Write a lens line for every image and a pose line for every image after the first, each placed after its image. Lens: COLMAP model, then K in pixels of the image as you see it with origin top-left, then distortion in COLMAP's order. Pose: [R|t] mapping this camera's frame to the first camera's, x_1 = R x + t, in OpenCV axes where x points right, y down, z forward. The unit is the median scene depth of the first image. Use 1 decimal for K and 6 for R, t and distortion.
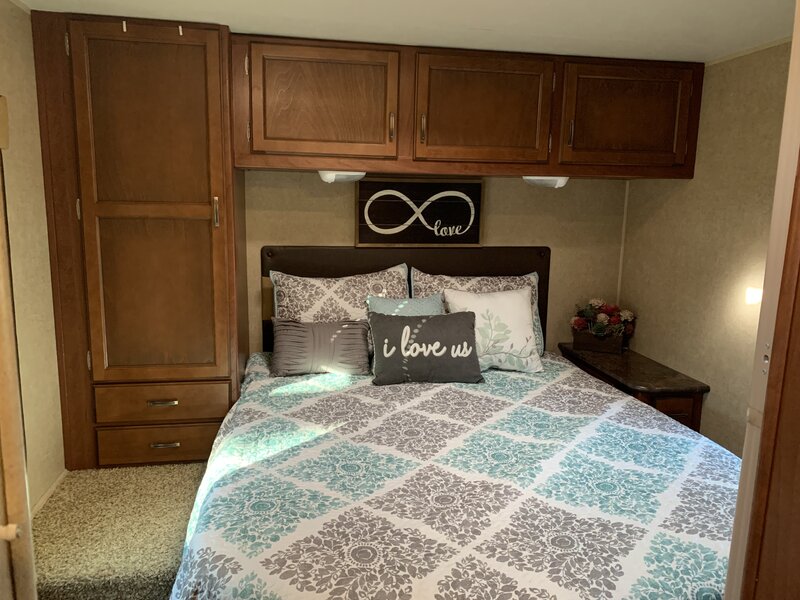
lens RADIAL K [[612.4, 0, 402.5], [0, 612.4, 295.0], [0, 0, 1]] dist [0.011566, 0.001803]
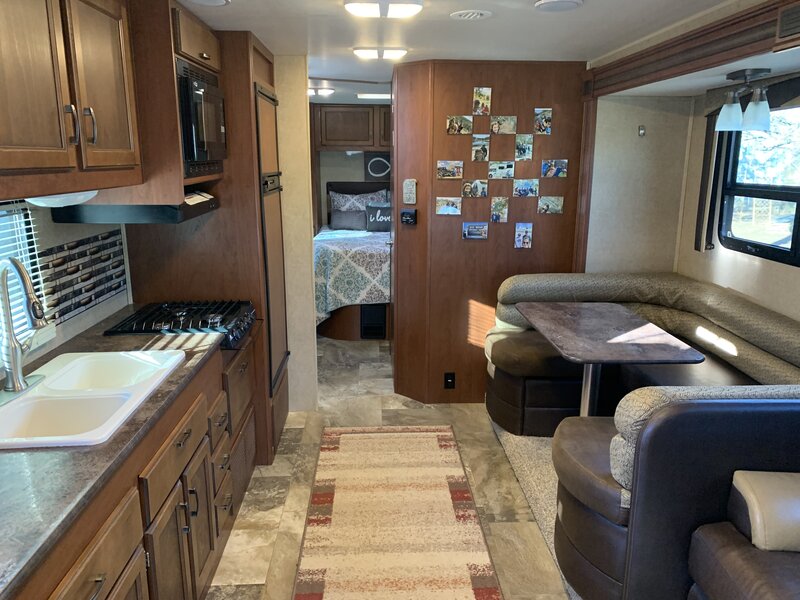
lens RADIAL K [[612.4, 0, 395.8], [0, 612.4, 300.1], [0, 0, 1]] dist [0.011566, 0.001803]
pose [[0.989150, 0.017108, -0.145908, 0.441459], [-0.009033, 0.998400, 0.055827, 0.272170], [0.146630, -0.053903, 0.987722, -1.516946]]
